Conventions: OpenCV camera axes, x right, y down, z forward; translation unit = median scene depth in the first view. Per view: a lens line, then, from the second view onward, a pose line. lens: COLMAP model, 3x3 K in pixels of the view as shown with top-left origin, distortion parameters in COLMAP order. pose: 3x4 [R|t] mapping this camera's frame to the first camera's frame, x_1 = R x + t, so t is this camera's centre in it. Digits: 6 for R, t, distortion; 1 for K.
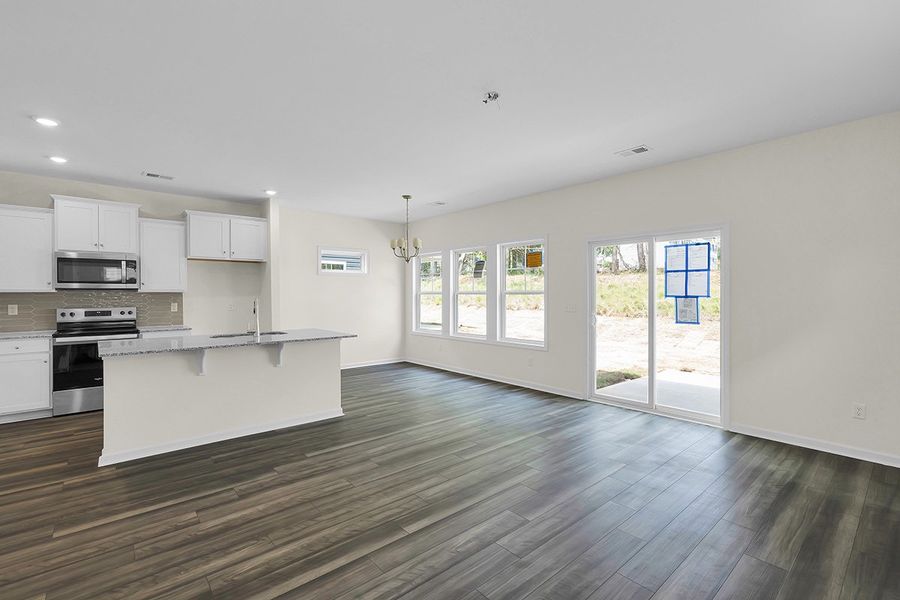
lens RADIAL K [[410.8, 0, 450.1], [0, 410.8, 297.9], [0, 0, 1]] dist [-0.006109, -0.000261]
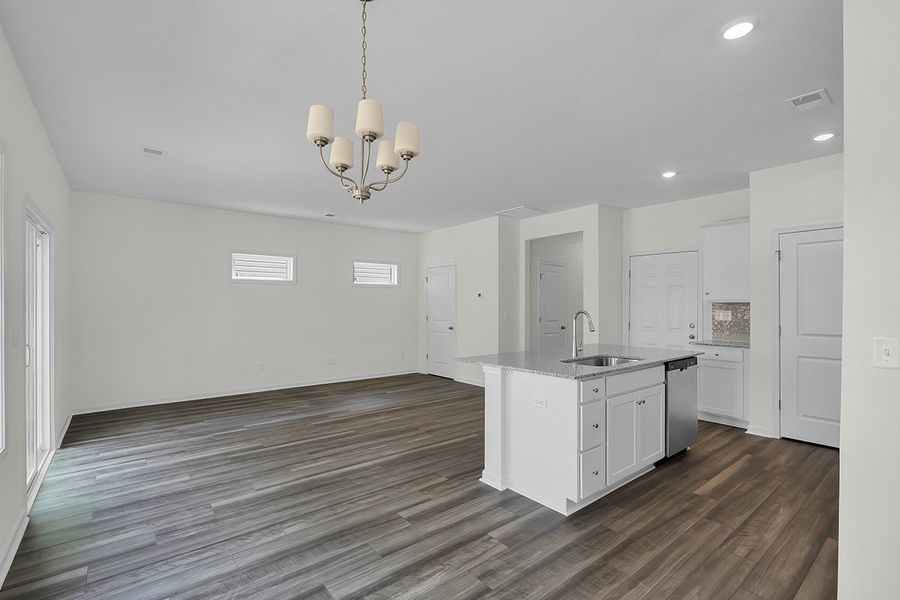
lens RADIAL K [[410.8, 0, 447.1], [0, 410.8, 297.7], [0, 0, 1]] dist [-0.006109, -0.000261]
pose [[-0.999279, -0.007921, 0.037141, -0.290259], [-0.007434, 0.999885, 0.013234, -0.044534], [-0.037241, 0.012948, -0.999222, 2.161607]]
